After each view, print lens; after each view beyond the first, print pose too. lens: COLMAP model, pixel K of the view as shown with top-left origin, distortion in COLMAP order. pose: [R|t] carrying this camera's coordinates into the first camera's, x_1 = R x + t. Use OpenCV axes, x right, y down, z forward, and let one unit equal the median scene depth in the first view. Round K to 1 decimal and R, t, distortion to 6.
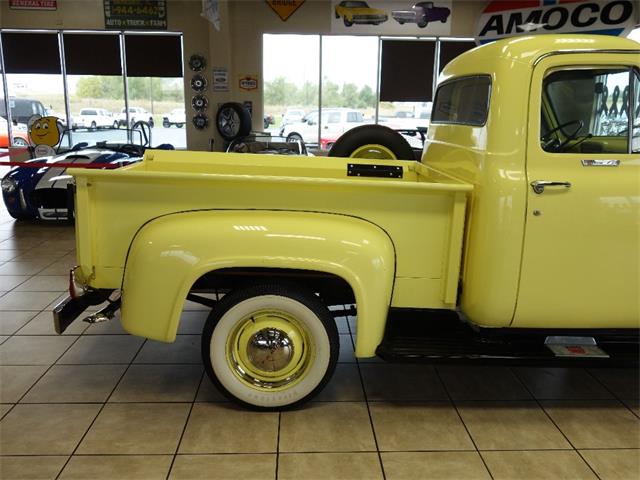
lens RADIAL K [[572.1, 0, 320.0], [0, 572.1, 240.0], [0, 0, 1]] dist [0.014738, -0.014441]
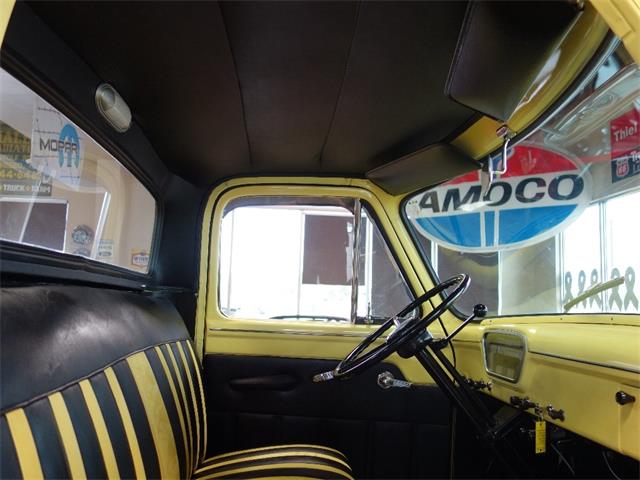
lens RADIAL K [[572.1, 0, 320.0], [0, 572.1, 240.0], [0, 0, 1]] dist [0.014738, -0.014441]
pose [[0.999318, 0.026112, 0.026106, 0.116524], [-0.016078, 0.944204, -0.328969, -0.031805], [-0.033239, 0.328325, 0.943980, 0.208400]]
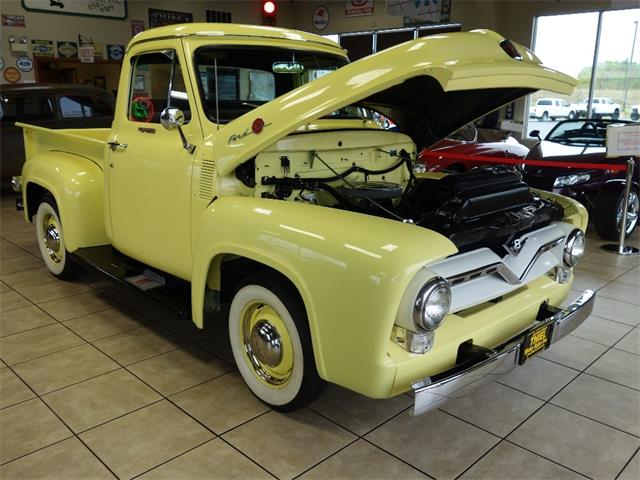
lens RADIAL K [[572.1, 0, 320.0], [0, 572.1, 240.0], [0, 0, 1]] dist [0.014738, -0.014441]
pose [[0.677281, 0.178699, -0.713693, 0.418849], [-0.168409, 0.981954, 0.086050, -0.018339], [0.716190, 0.061913, 0.695153, 0.107796]]
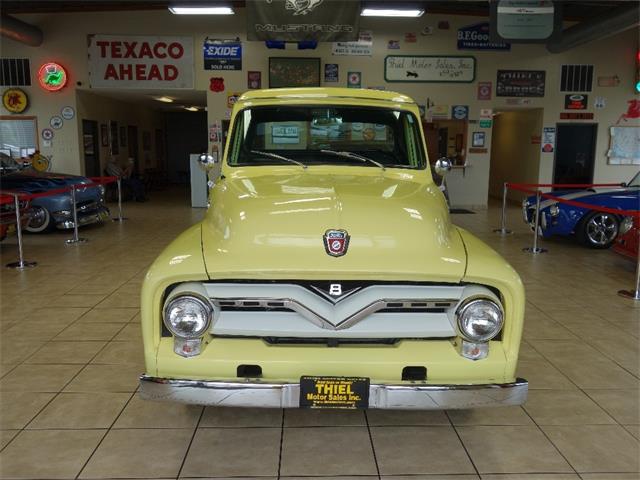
lens RADIAL K [[572.1, 0, 320.0], [0, 572.1, 240.0], [0, 0, 1]] dist [0.014738, -0.014441]
pose [[-0.012907, 0.150286, -0.988558, 0.537507], [-0.235630, 0.960342, 0.149073, -0.064402], [0.971757, 0.234858, 0.023017, 0.322201]]
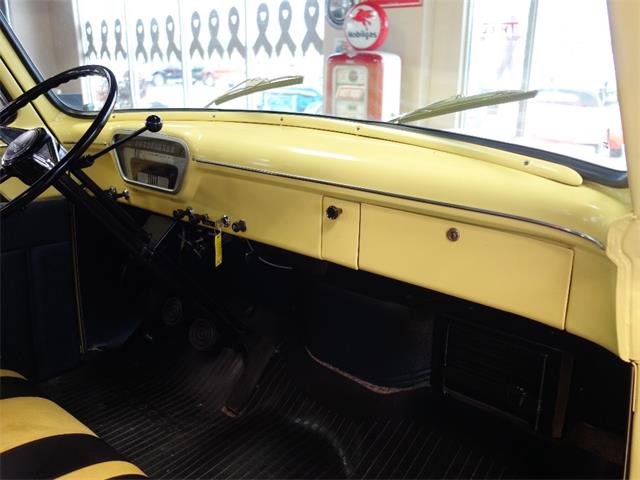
lens RADIAL K [[572.1, 0, 320.0], [0, 572.1, 240.0], [0, 0, 1]] dist [0.014738, -0.014441]
pose [[0.674146, -0.227273, 0.702762, 0.100305], [0.165918, 0.973762, 0.155753, -0.049847], [-0.719721, 0.011600, 0.694166, 0.240608]]
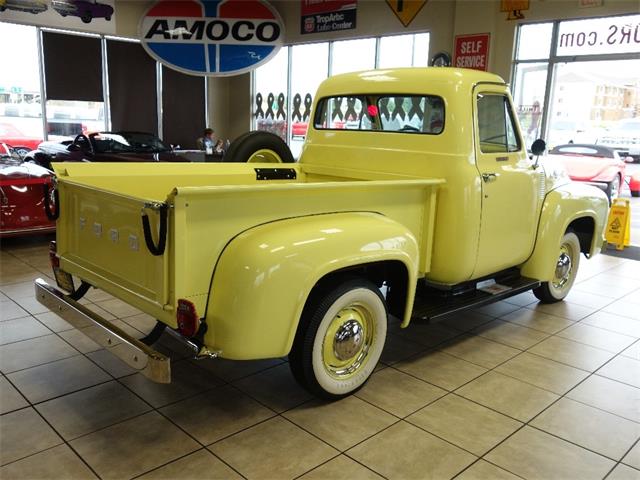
lens RADIAL K [[572.1, 0, 320.0], [0, 572.1, 240.0], [0, 0, 1]] dist [0.014738, -0.014441]
pose [[0.739565, -0.132060, 0.660002, -0.217574], [0.129202, 0.990182, 0.053348, -0.016856], [-0.660568, 0.045819, 0.749367, 0.053623]]
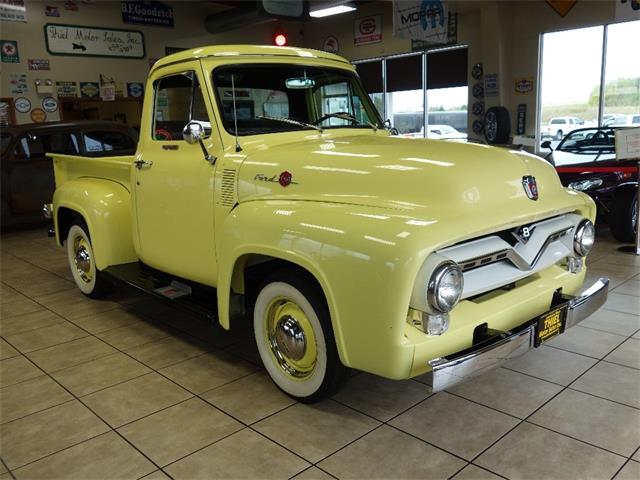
lens RADIAL K [[572.1, 0, 320.0], [0, 572.1, 240.0], [0, 0, 1]] dist [0.014738, -0.014441]
pose [[0.658731, 0.111684, -0.744043, 0.431710], [-0.124198, 0.991496, 0.038870, -0.004534], [0.742057, 0.066803, 0.667000, 0.099806]]
